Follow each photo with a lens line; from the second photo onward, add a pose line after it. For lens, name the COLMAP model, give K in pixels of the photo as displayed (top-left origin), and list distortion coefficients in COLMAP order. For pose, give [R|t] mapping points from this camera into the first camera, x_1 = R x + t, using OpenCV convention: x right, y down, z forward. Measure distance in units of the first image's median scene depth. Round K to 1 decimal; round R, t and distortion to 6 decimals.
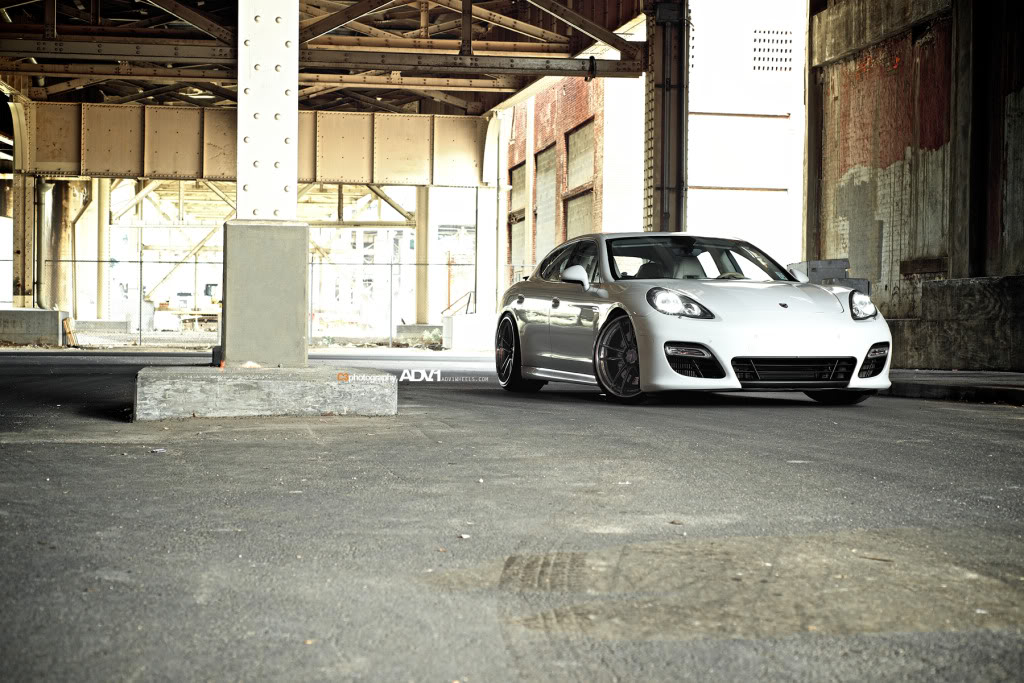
lens RADIAL K [[1729.6, 0, 511.3], [0, 1729.6, 338.0], [0, 0, 1]] dist [0.024791, 0.000000]
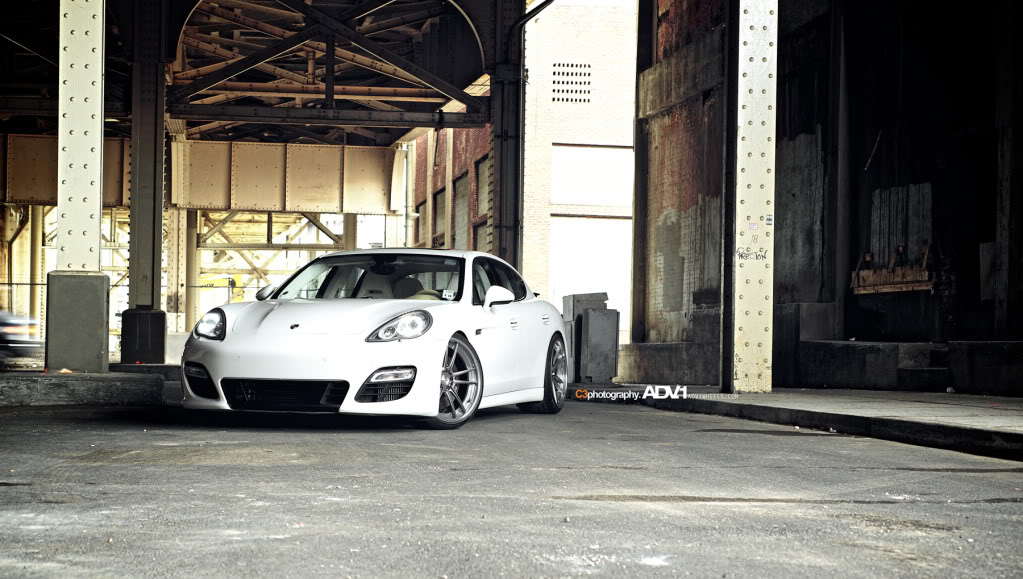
lens RADIAL K [[1915.8, 0, 488.6], [0, 1915.8, 345.0], [0, 0, 1]] dist [0.032218, 0.000000]
pose [[0.999900, 0.005090, -0.013178, 0.095615], [-0.005211, 0.999945, -0.009134, 0.002808], [0.013131, 0.009202, 0.999871, -0.256179]]
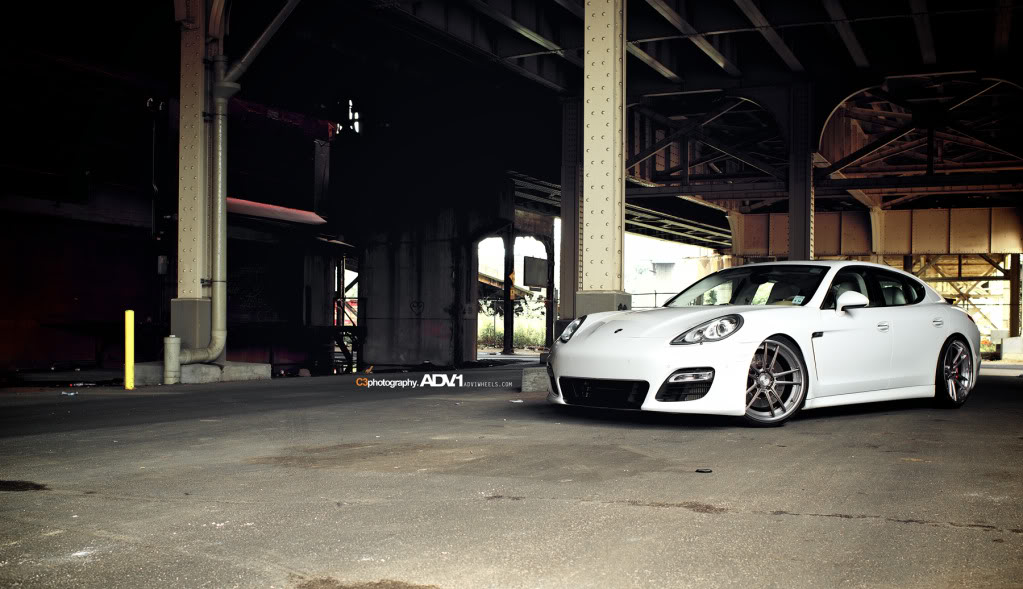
lens RADIAL K [[1072.1, 0, 528.8], [0, 1072.1, 333.6], [0, 0, 1]] dist [-0.065758, 0.000000]
pose [[0.842384, -0.001844, -0.538875, 0.187894], [-0.006863, 0.999876, -0.014150, -0.001103], [0.538834, 0.015618, 0.842267, -0.021535]]
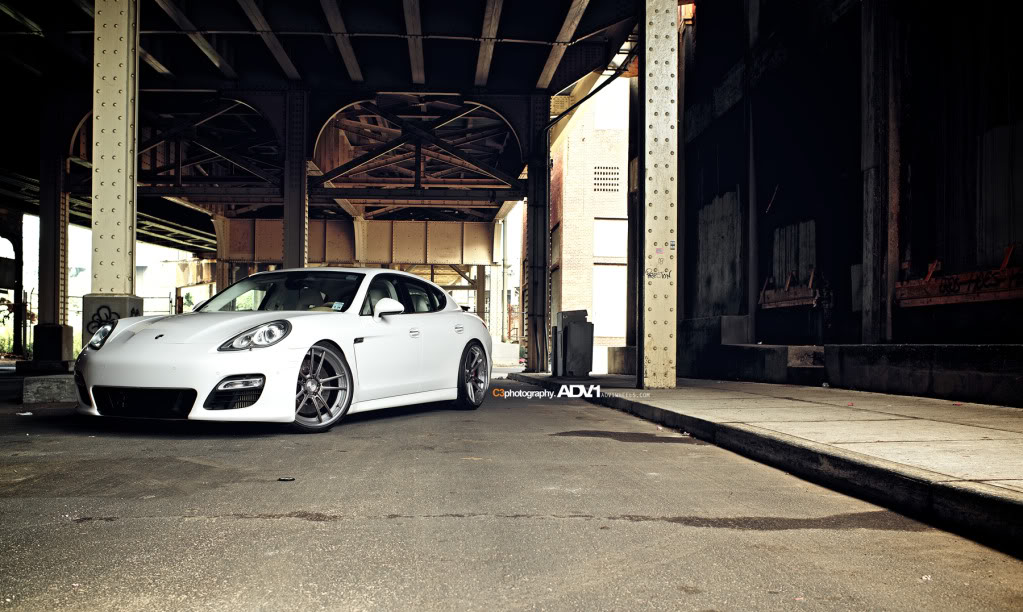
lens RADIAL K [[1074.6, 0, 508.8], [0, 1074.6, 352.6], [0, 0, 1]] dist [-0.096055, 0.000000]
pose [[0.994837, -0.001203, -0.101479, 0.166559], [0.000874, 0.999994, -0.003290, -0.001096], [0.101483, 0.003184, 0.994832, -0.026699]]
